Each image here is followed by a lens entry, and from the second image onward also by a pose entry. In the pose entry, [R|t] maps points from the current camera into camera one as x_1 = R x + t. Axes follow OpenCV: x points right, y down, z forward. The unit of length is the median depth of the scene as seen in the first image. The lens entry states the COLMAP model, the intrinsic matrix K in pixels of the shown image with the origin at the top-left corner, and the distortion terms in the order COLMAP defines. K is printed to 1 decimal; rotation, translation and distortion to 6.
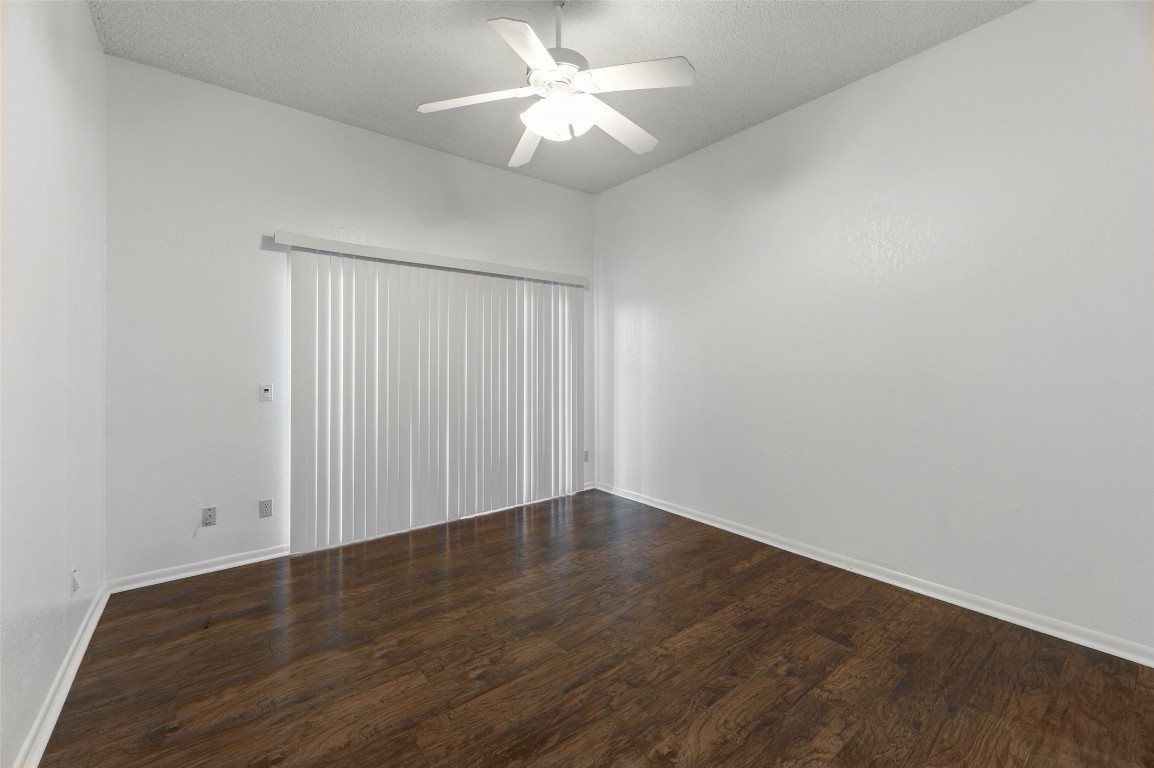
lens RADIAL K [[473.4, 0, 576.7], [0, 473.4, 375.0], [0, 0, 1]] dist [-0.001510, 0.000063]
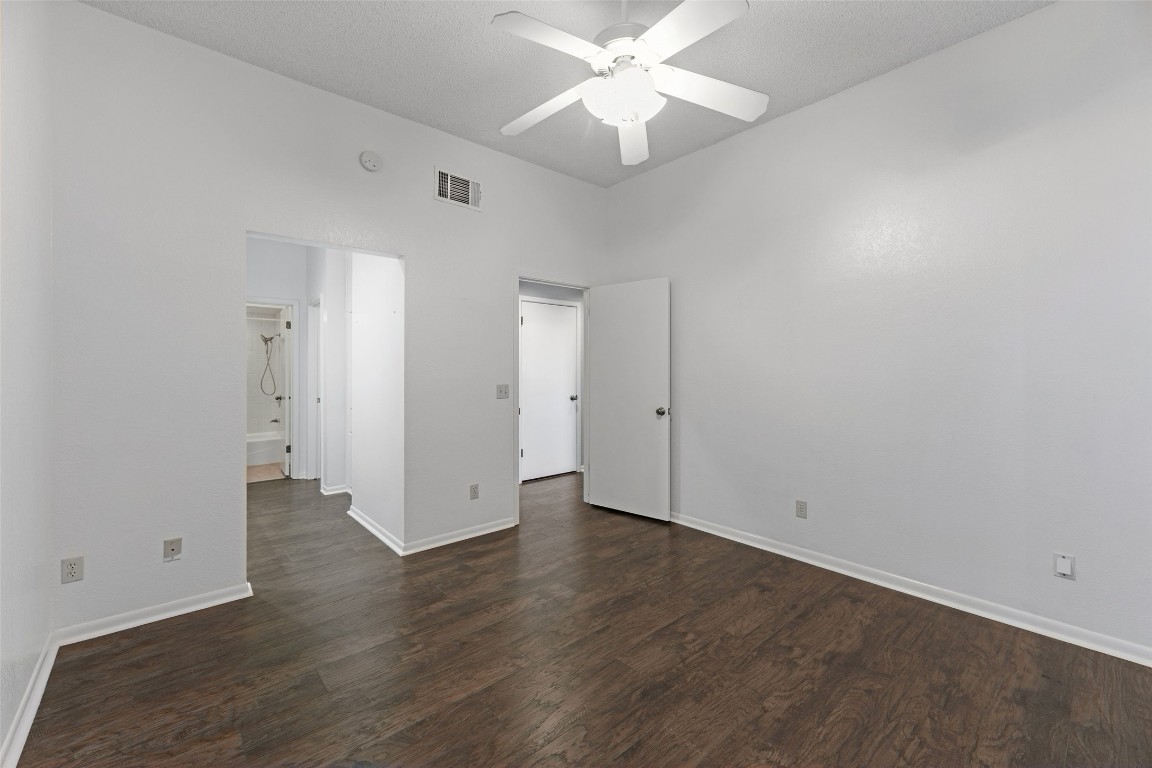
lens RADIAL K [[472.5, 0, 576.2], [0, 472.5, 376.4], [0, 0, 1]] dist [-0.001510, 0.000063]
pose [[-0.998645, 0.004891, -0.051816, 0.114982], [0.002989, 0.999321, 0.036721, -0.044713], [0.051961, 0.036516, -0.997981, 2.037463]]
